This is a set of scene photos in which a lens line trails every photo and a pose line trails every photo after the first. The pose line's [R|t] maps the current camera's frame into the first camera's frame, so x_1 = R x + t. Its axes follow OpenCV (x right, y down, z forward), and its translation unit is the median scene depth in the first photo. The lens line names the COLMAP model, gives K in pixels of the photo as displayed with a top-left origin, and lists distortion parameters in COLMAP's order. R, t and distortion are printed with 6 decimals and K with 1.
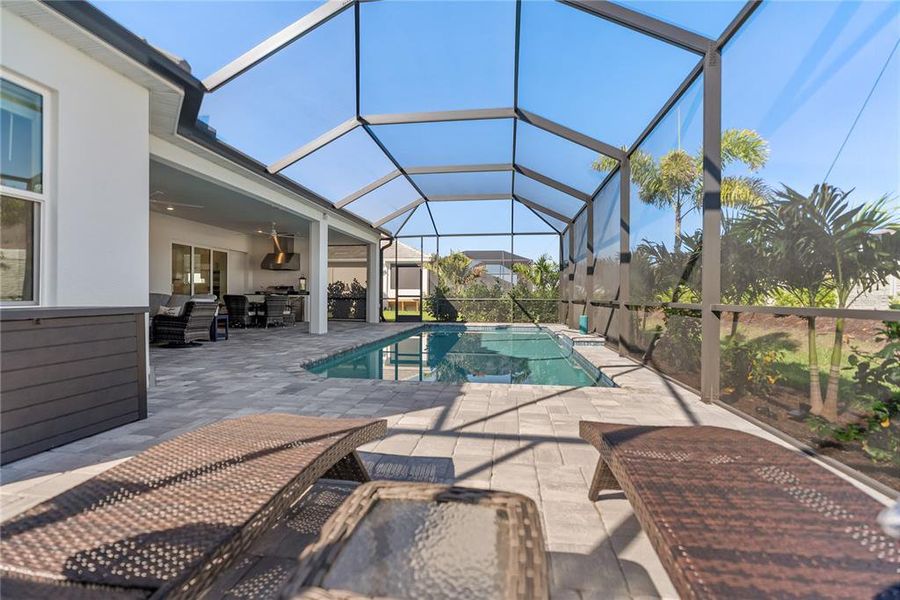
lens RADIAL K [[415.7, 0, 450.4], [0, 415.7, 293.2], [0, 0, 1]] dist [-0.002129, -0.000085]
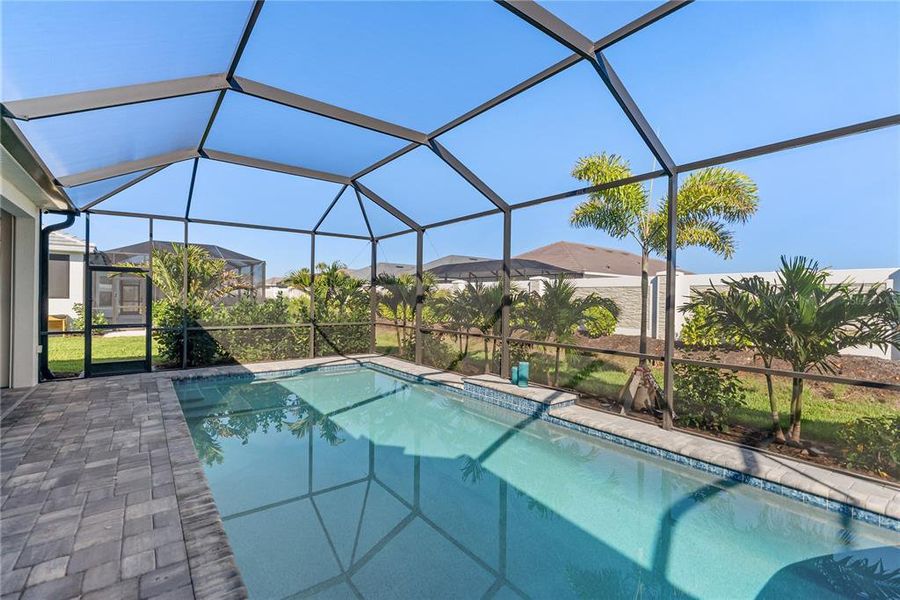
lens RADIAL K [[415.7, 0, 450.4], [0, 415.7, 293.2], [0, 0, 1]] dist [-0.002129, -0.000085]
pose [[0.706274, 0.008917, 0.707882, -0.176898], [-0.014330, 0.999896, 0.001702, -0.041577], [-0.707793, -0.011346, 0.706328, 0.325123]]
